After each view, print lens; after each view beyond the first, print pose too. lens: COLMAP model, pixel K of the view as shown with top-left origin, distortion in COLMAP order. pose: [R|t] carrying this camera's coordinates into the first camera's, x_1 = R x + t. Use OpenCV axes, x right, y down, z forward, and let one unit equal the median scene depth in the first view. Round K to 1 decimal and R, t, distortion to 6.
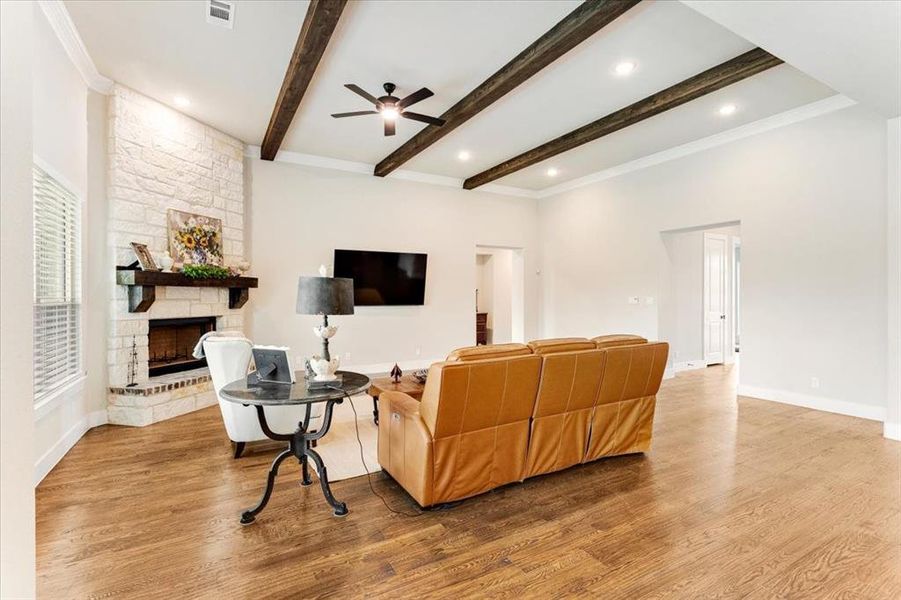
lens RADIAL K [[424.0, 0, 453.7], [0, 424.0, 298.2], [0, 0, 1]] dist [-0.000452, 0.000041]
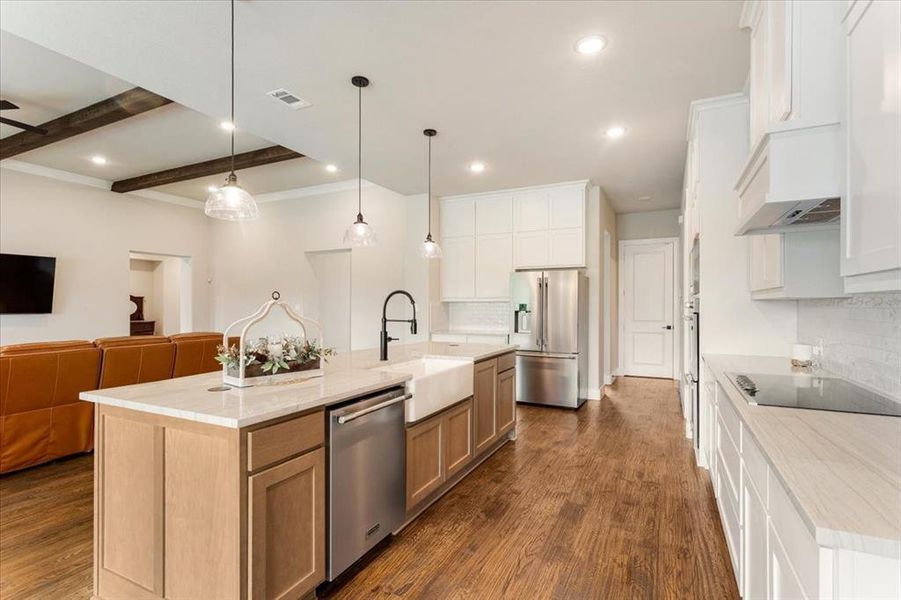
lens RADIAL K [[424.0, 0, 451.9], [0, 424.0, 306.2], [0, 0, 1]] dist [-0.000452, 0.000041]
pose [[0.827192, -0.000905, 0.561919, 0.154285], [0.001598, 0.999998, -0.000741, 0.004036], [-0.561917, 0.001511, 0.827192, -0.283155]]
